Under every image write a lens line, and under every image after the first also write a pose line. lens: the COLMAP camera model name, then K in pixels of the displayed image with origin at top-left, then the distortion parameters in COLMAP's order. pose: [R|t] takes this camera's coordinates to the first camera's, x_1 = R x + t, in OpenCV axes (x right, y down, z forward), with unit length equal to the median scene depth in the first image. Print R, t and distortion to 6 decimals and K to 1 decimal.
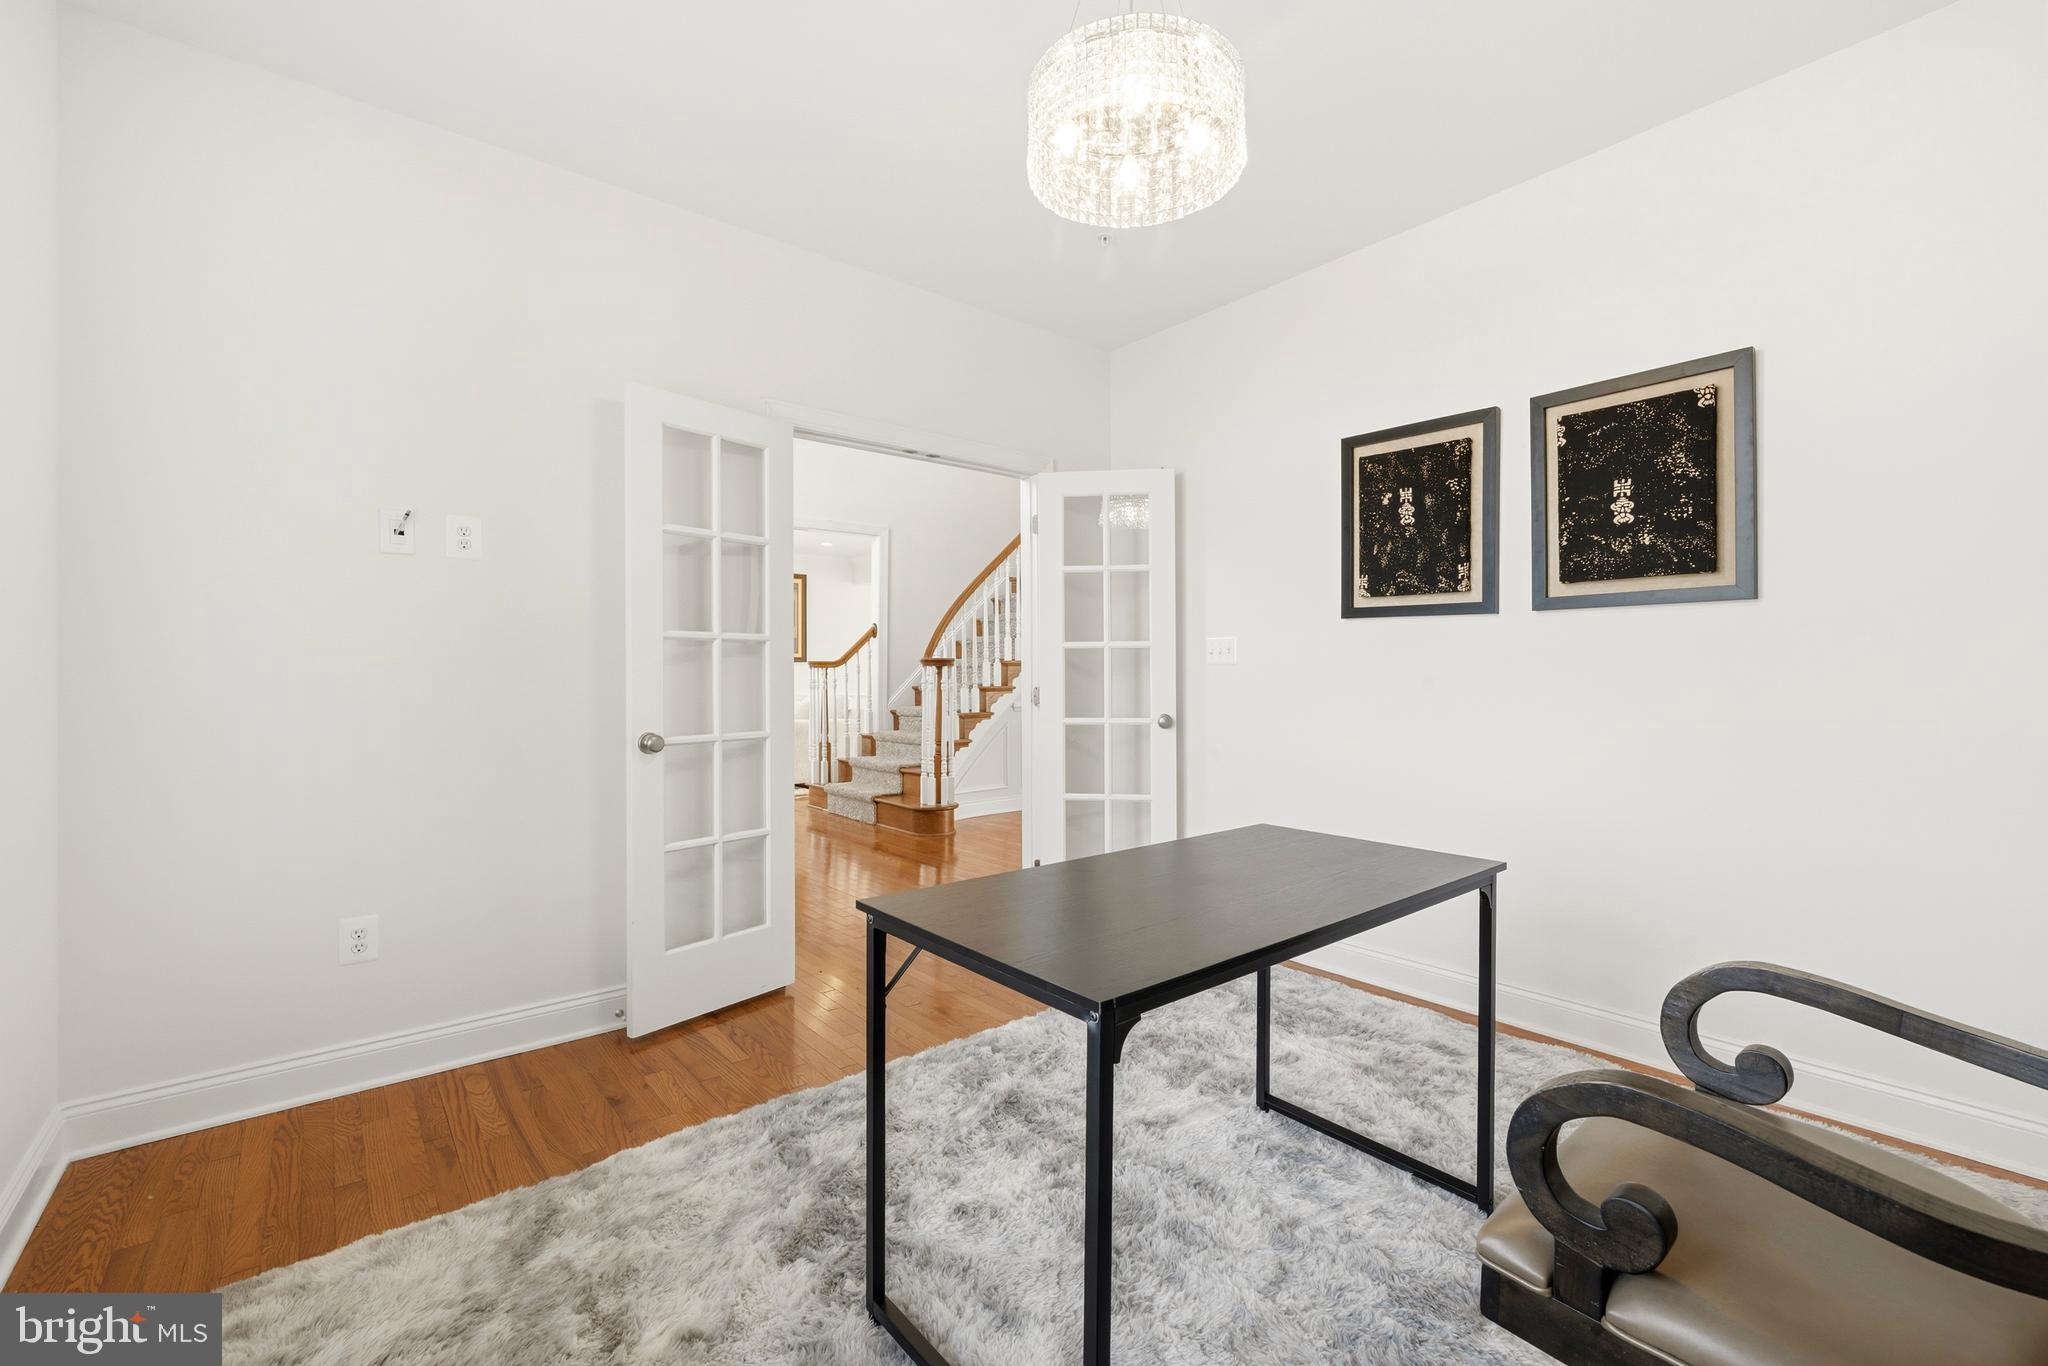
lens RADIAL K [[875.7, 0, 1035.9], [0, 875.7, 675.4], [0, 0, 1]] dist [-0.000682, -0.000231]
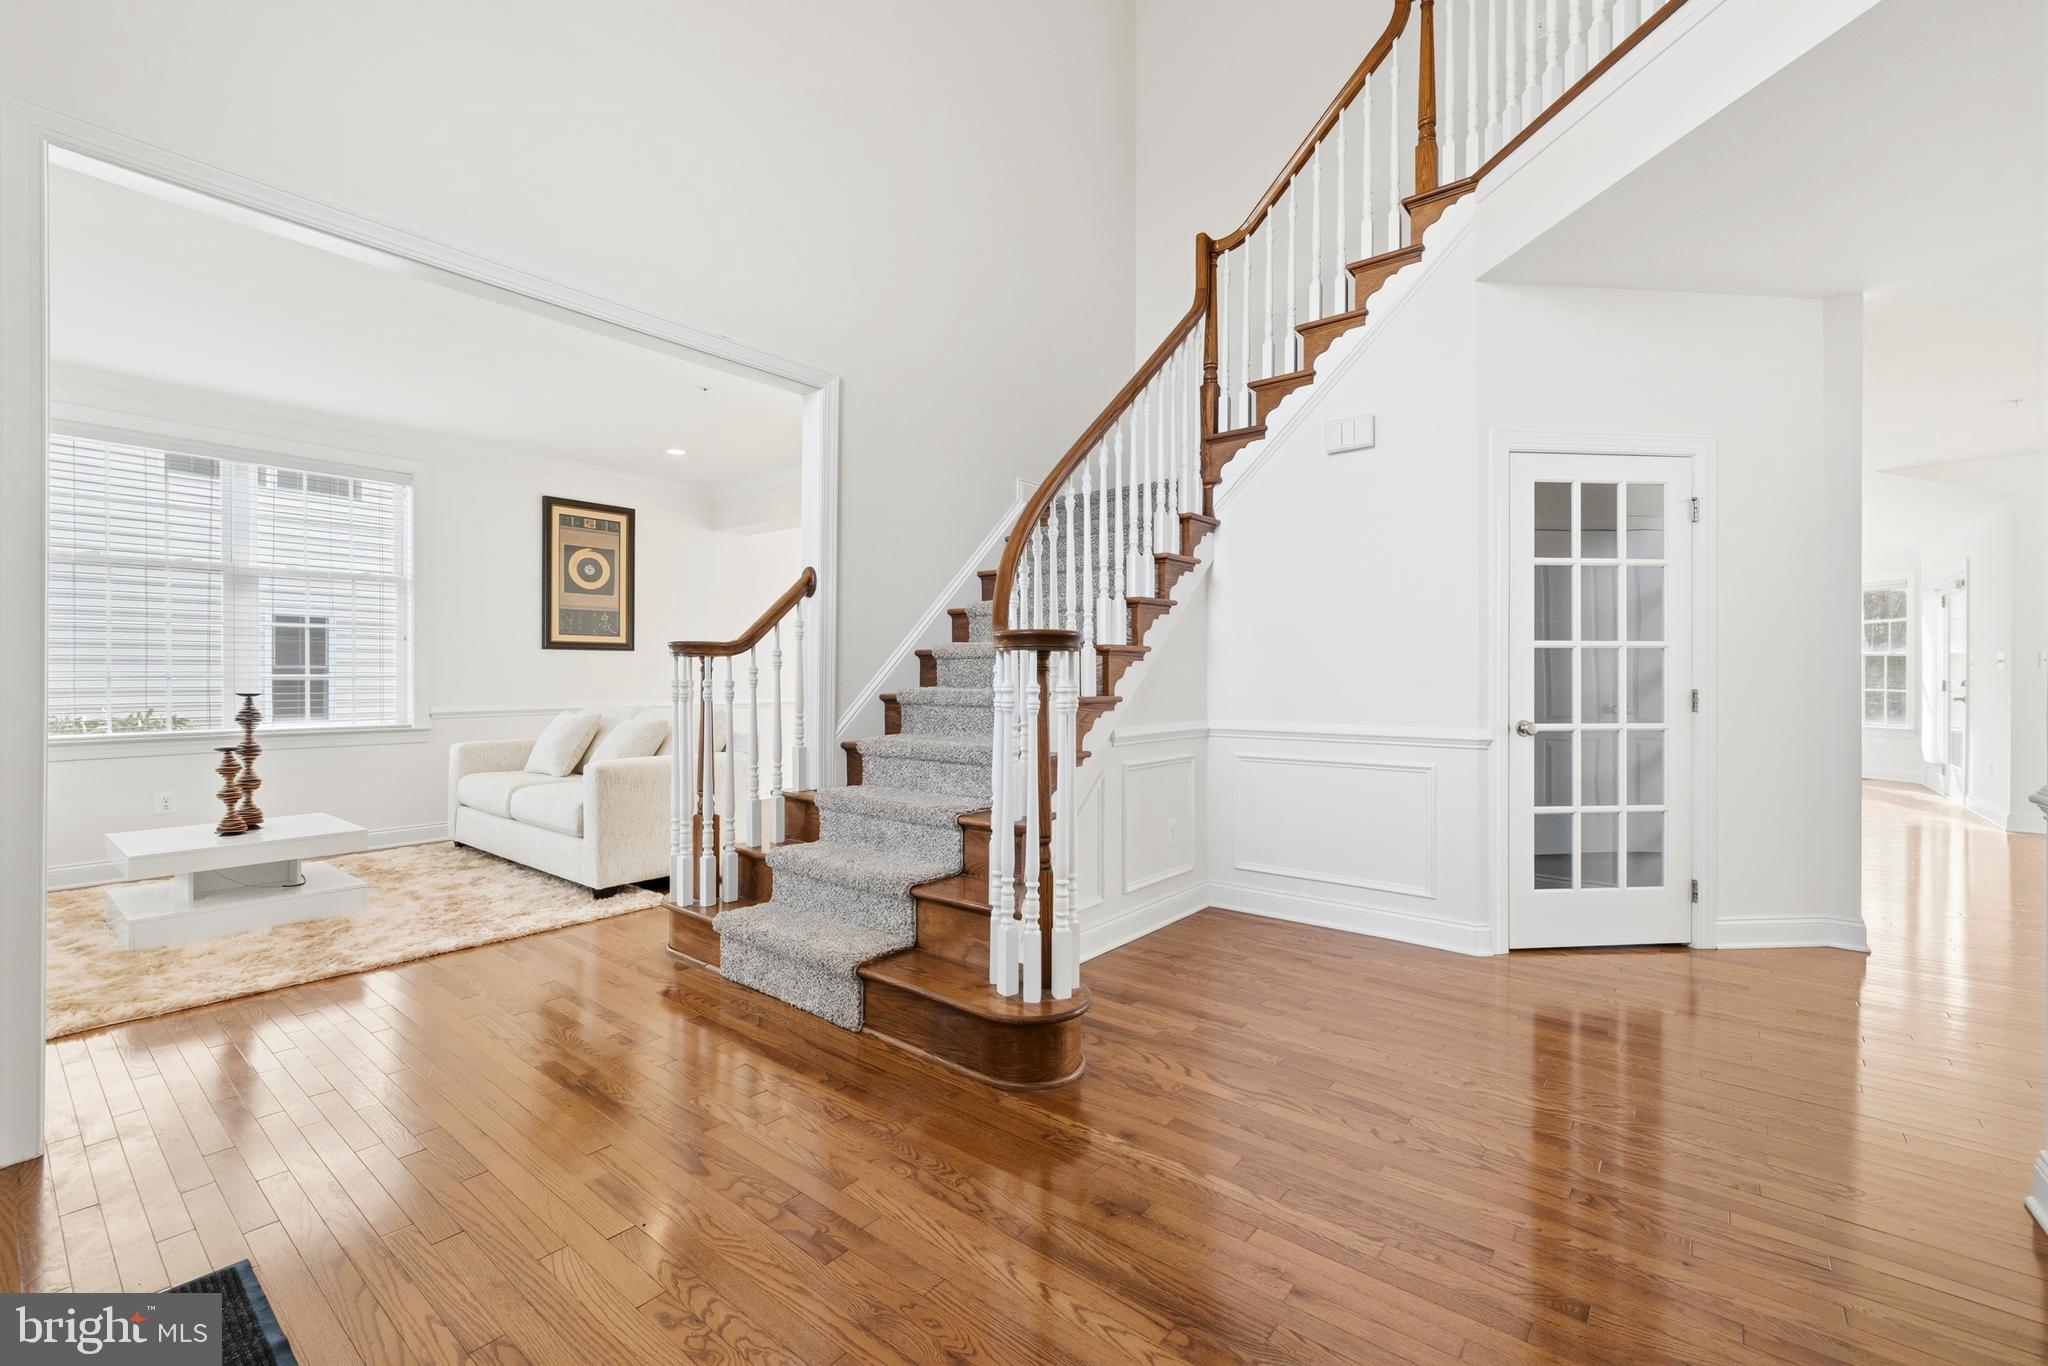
lens RADIAL K [[875.7, 0, 1019.4], [0, 875.7, 676.5], [0, 0, 1]] dist [-0.000682, -0.000231]
pose [[0.981655, 0.005124, 0.190597, -0.165733], [-0.005039, 0.999987, -0.000930, 0.001825], [-0.190599, -0.000048, 0.981668, 0.505330]]
